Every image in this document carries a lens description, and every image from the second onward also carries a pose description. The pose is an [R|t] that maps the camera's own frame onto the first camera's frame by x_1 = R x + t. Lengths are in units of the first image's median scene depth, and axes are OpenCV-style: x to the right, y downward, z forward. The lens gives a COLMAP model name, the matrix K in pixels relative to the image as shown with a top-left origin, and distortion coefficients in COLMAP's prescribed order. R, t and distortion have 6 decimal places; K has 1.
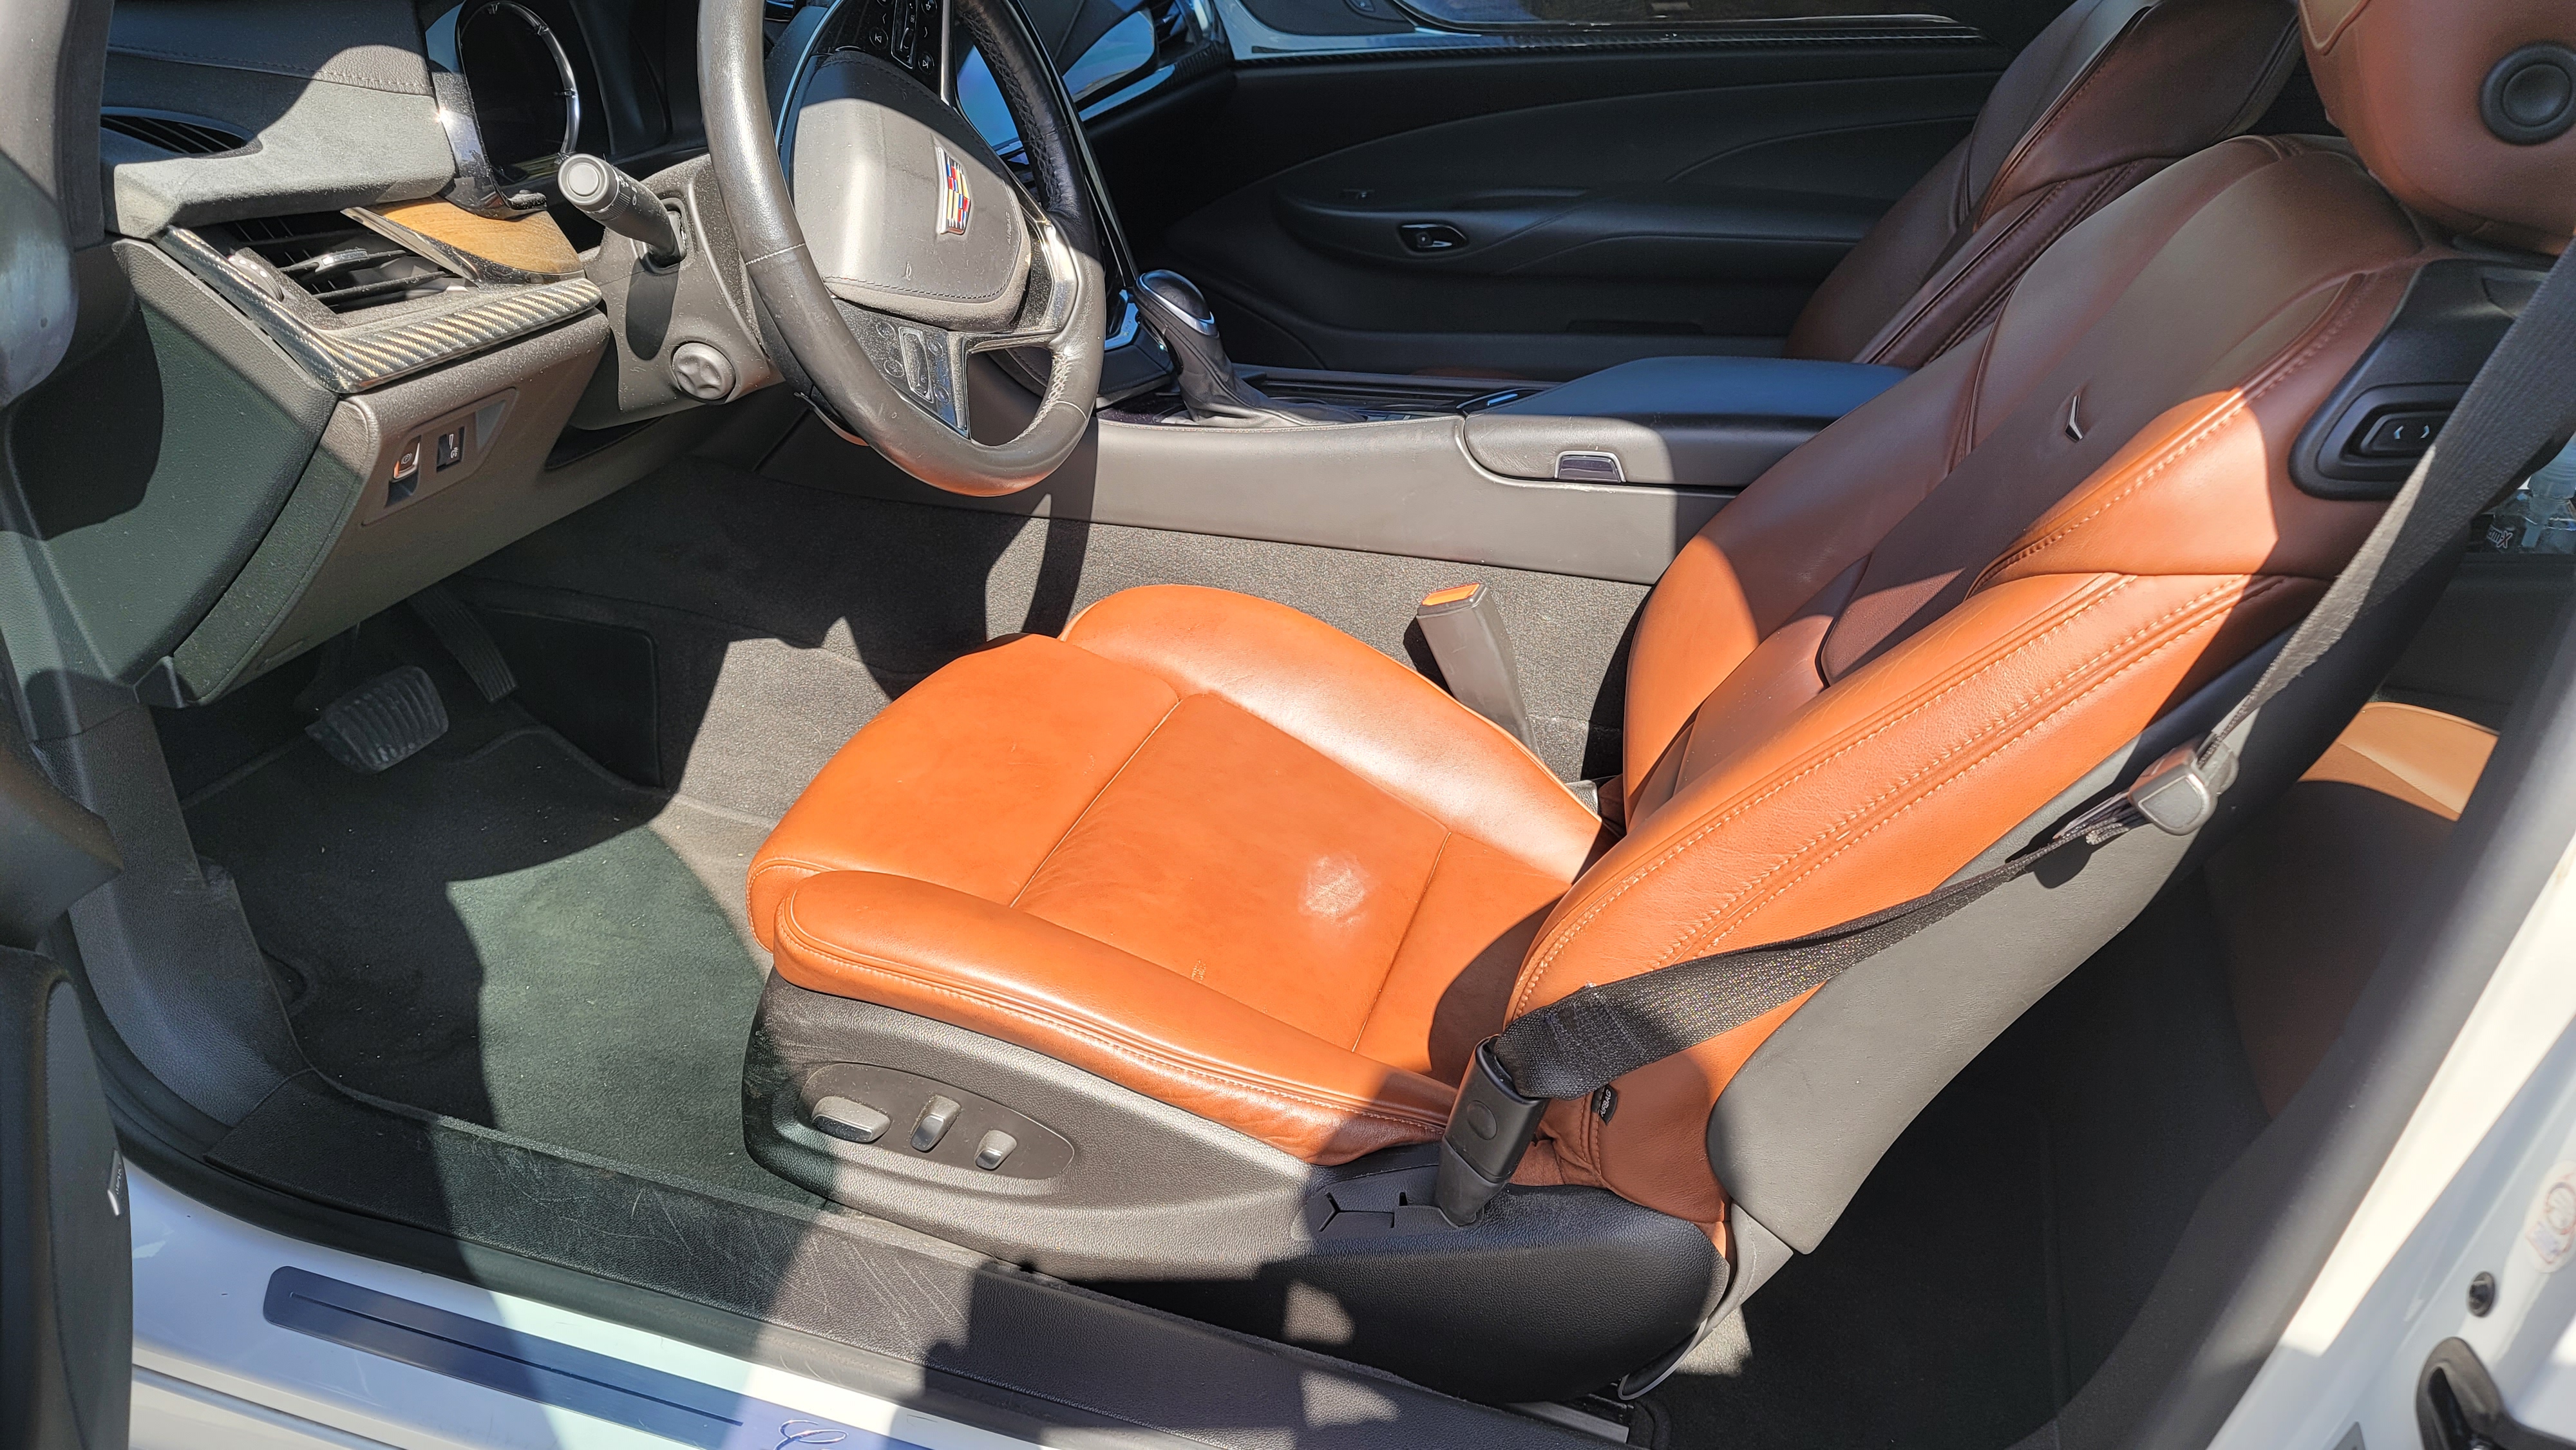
lens RADIAL K [[1860.7, 0, 1288.0], [0, 1860.7, 725.0], [0, 0, 1]] dist [0.060576, -0.039376]
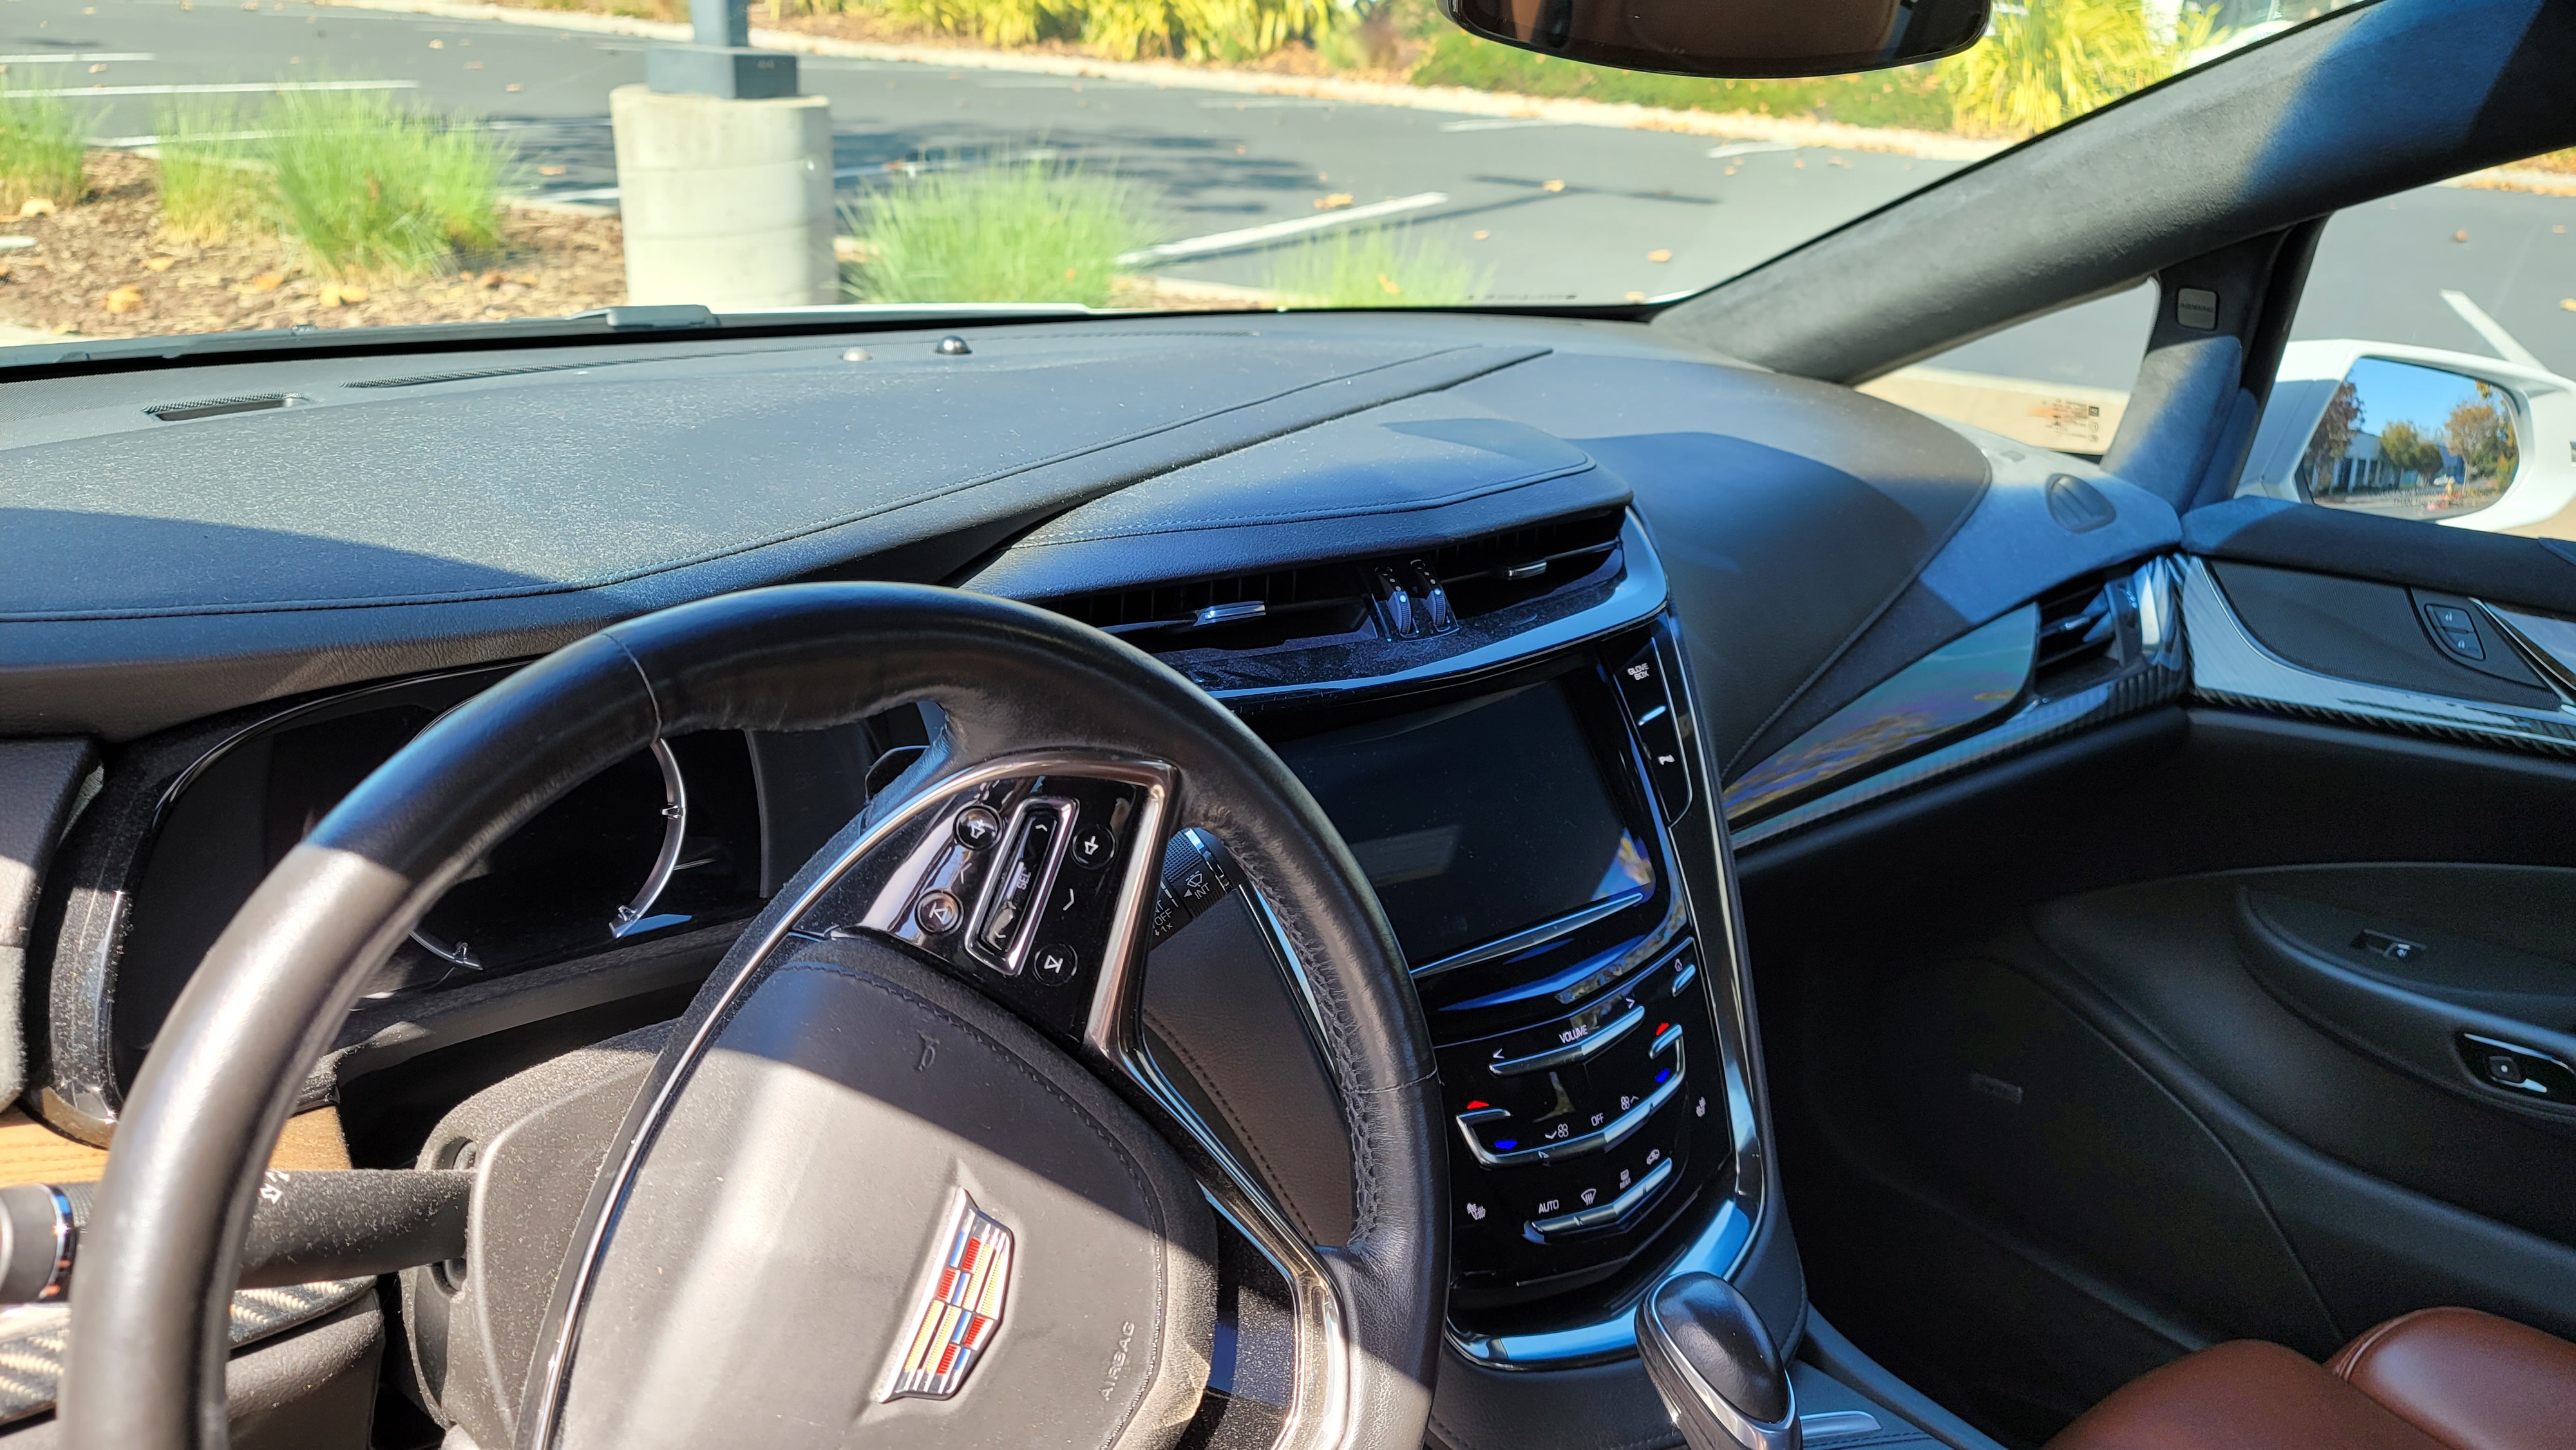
lens RADIAL K [[1860.7, 0, 1288.0], [0, 1860.7, 725.0], [0, 0, 1]] dist [0.060576, -0.039376]
pose [[0.831840, 0.185819, -0.522986, 0.069018], [-0.267795, 0.959723, -0.084951, -0.314047], [0.486136, 0.210719, 0.848097, 0.509614]]
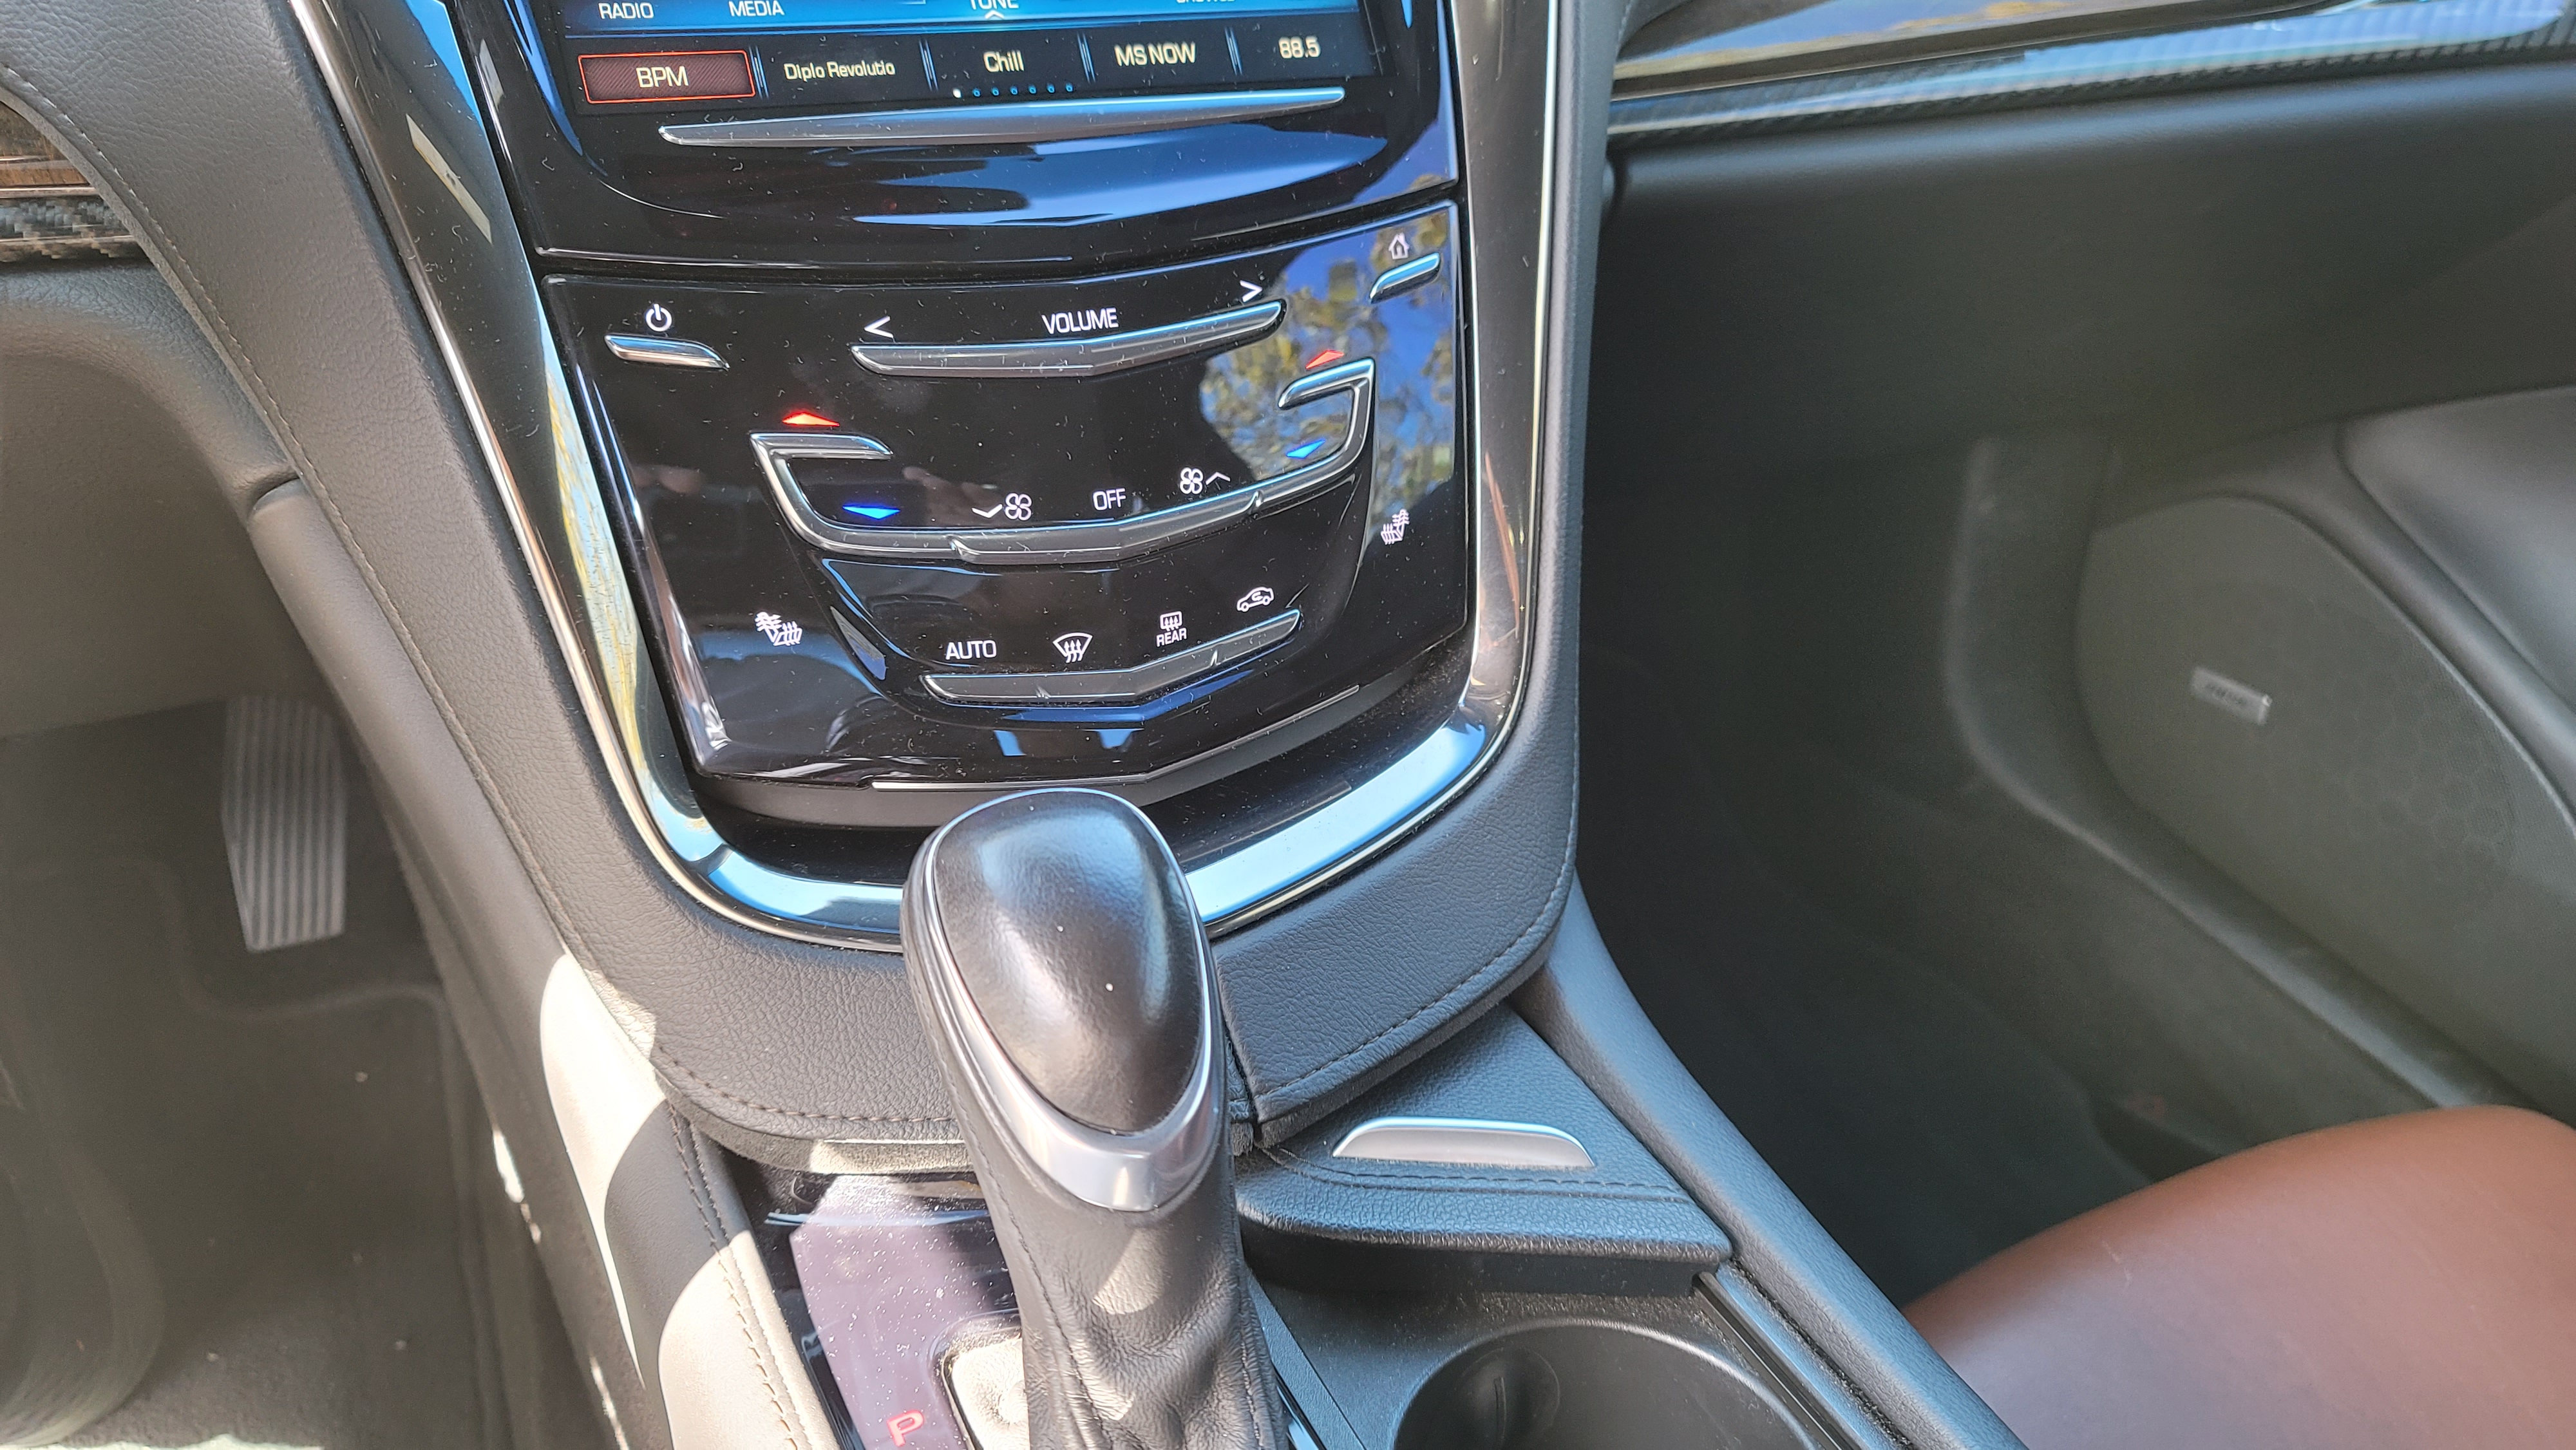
lens RADIAL K [[1860.7, 0, 1288.0], [0, 1860.7, 725.0], [0, 0, 1]] dist [0.060576, -0.039376]
pose [[0.690457, 0.397549, -0.604337, 0.073793], [-0.367636, 0.912355, 0.180146, -0.302047], [0.622987, 0.097793, 0.776095, 0.856768]]
